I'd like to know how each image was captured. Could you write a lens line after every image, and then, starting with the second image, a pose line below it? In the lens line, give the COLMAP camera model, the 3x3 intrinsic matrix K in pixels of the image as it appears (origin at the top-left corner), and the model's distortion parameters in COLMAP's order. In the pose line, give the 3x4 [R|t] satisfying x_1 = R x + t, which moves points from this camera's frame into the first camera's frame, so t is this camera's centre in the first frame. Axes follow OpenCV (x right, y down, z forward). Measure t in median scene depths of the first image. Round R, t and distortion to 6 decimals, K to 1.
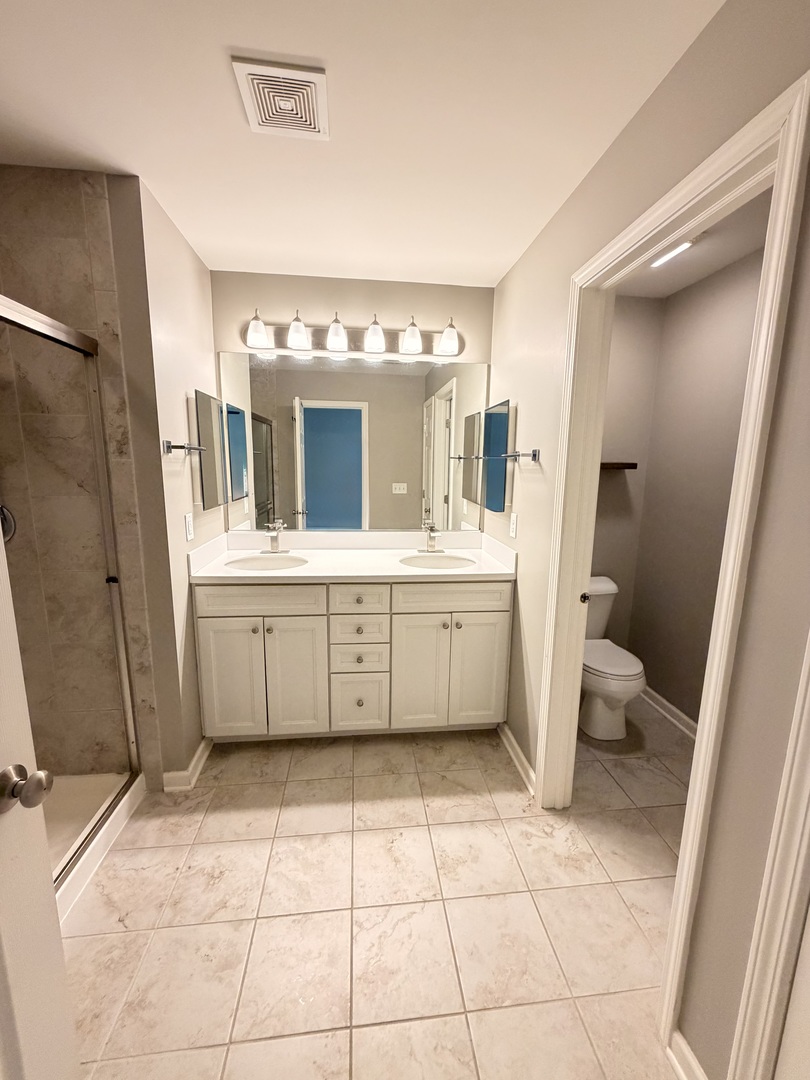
lens RADIAL K [[431.3, 0, 406.8], [0, 431.3, 536.5], [0, 0, 1]] dist [0.000442, -0.000101]
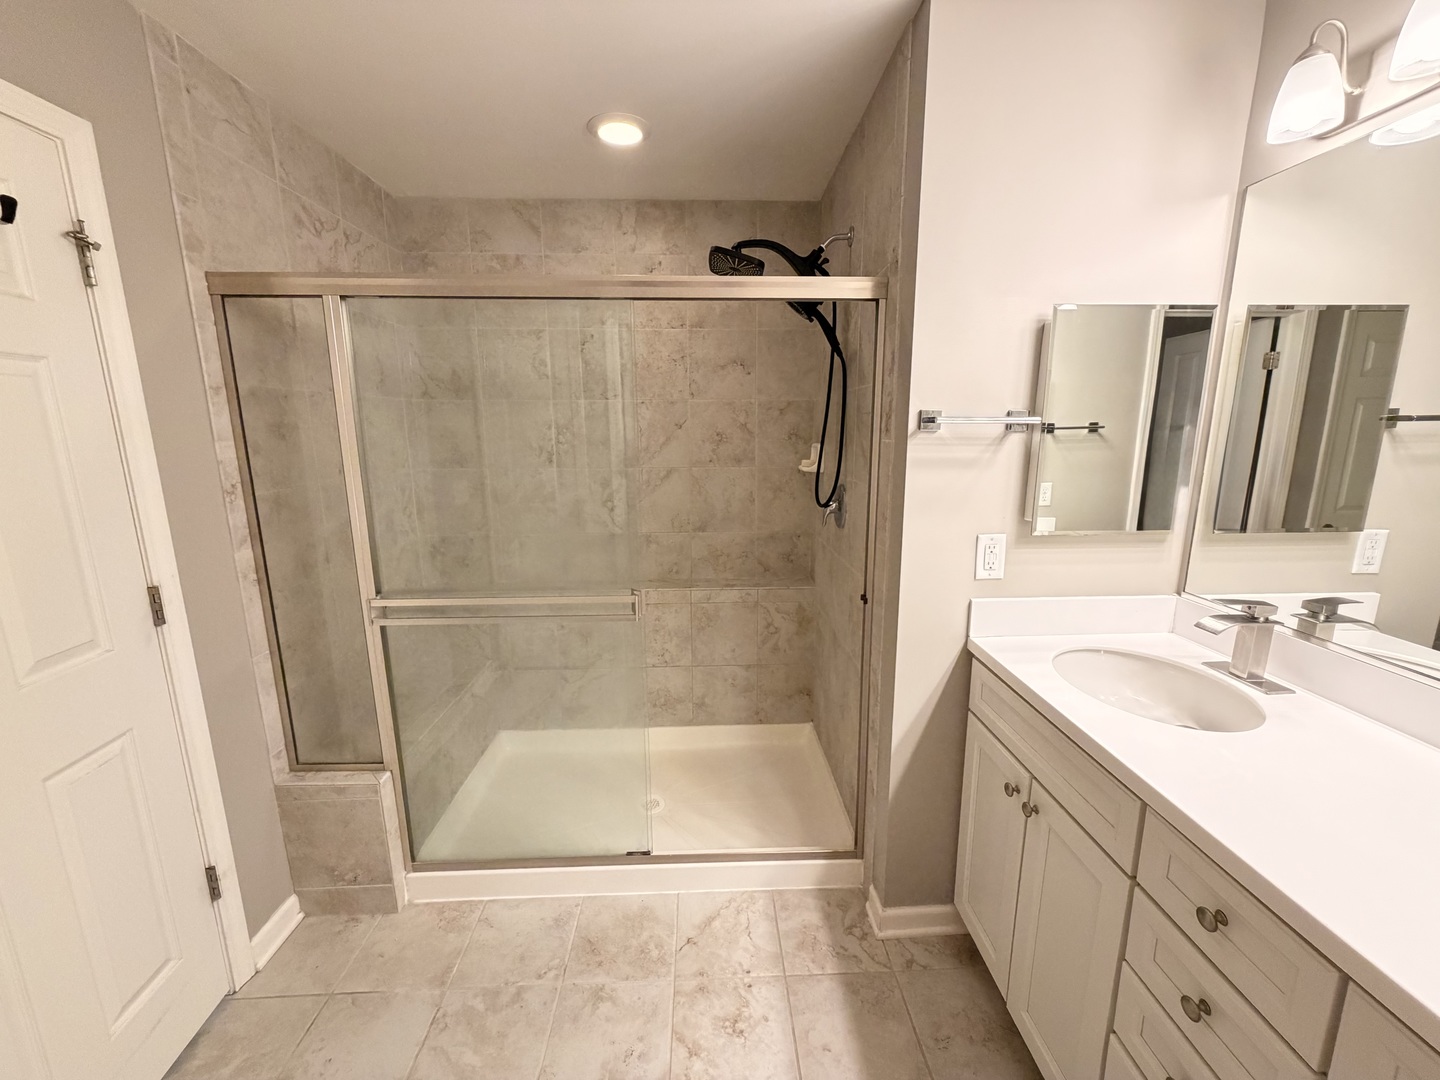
lens RADIAL K [[575.1, 0, 724.5], [0, 575.1, 539.0], [0, 0, 1]] dist [0.000442, -0.000101]
pose [[-0.075590, 0.174101, -0.981822, 0.320107], [-0.166072, 0.968689, 0.184558, -0.150648], [0.983212, 0.177004, -0.044310, 0.797901]]
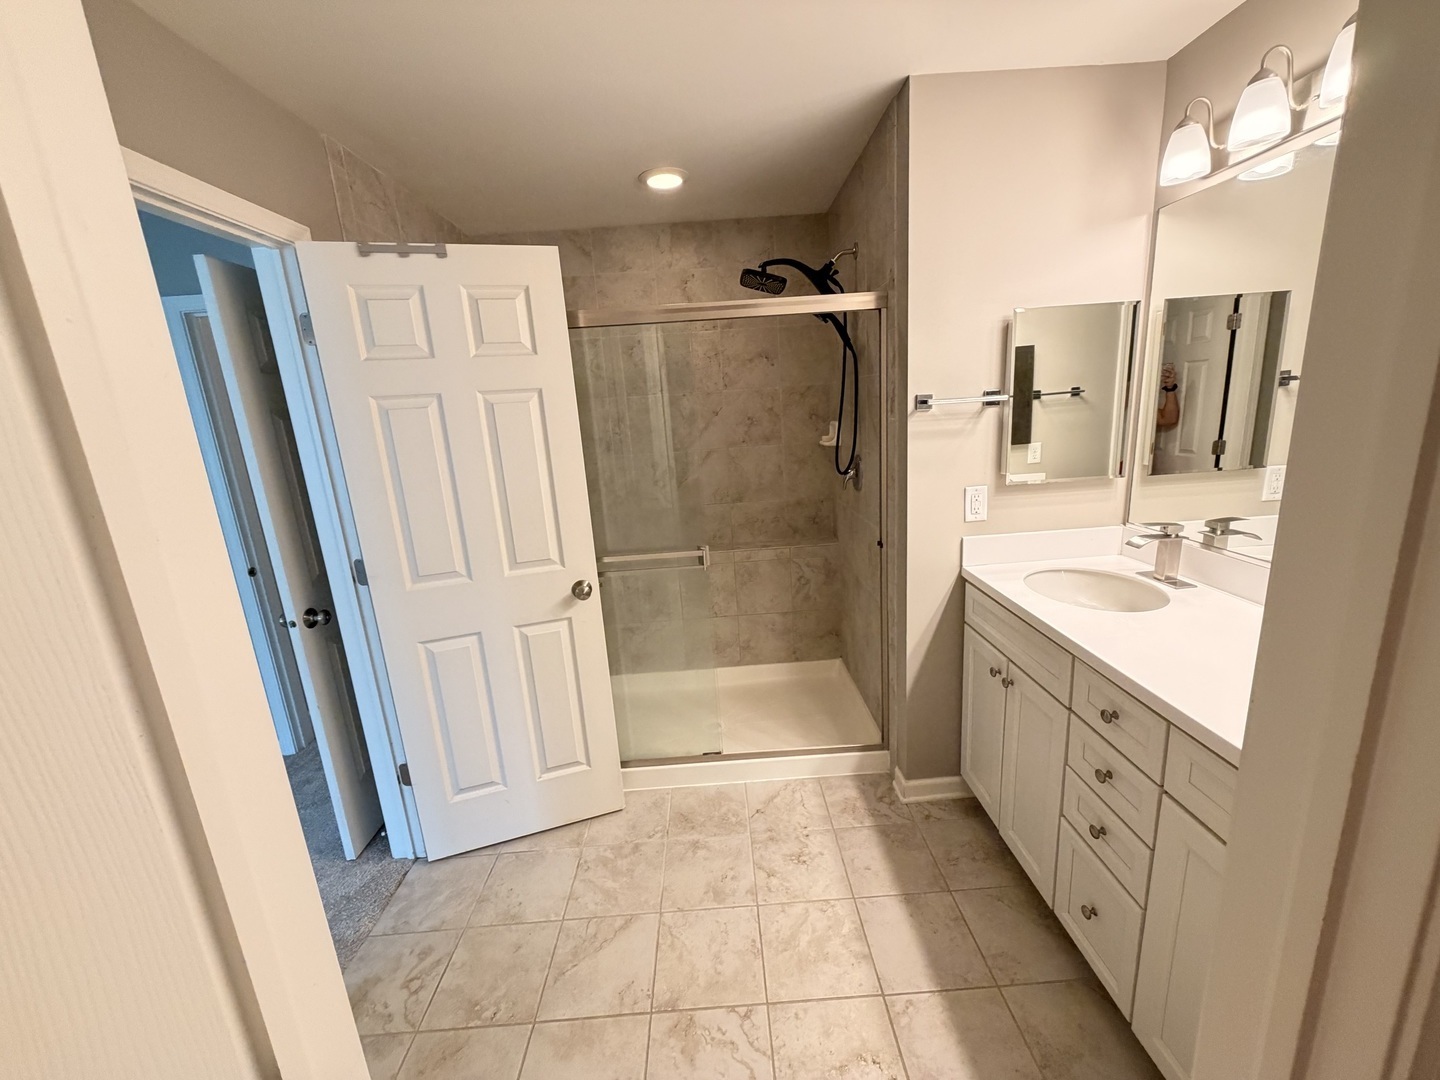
lens RADIAL K [[575.1, 0, 724.5], [0, 575.1, 539.0], [0, 0, 1]] dist [0.000442, -0.000101]
pose [[-0.088429, 0.216522, -0.972265, 0.612939], [-0.106665, 0.968417, 0.225367, -0.166992], [0.990355, 0.123636, -0.062541, 0.746008]]
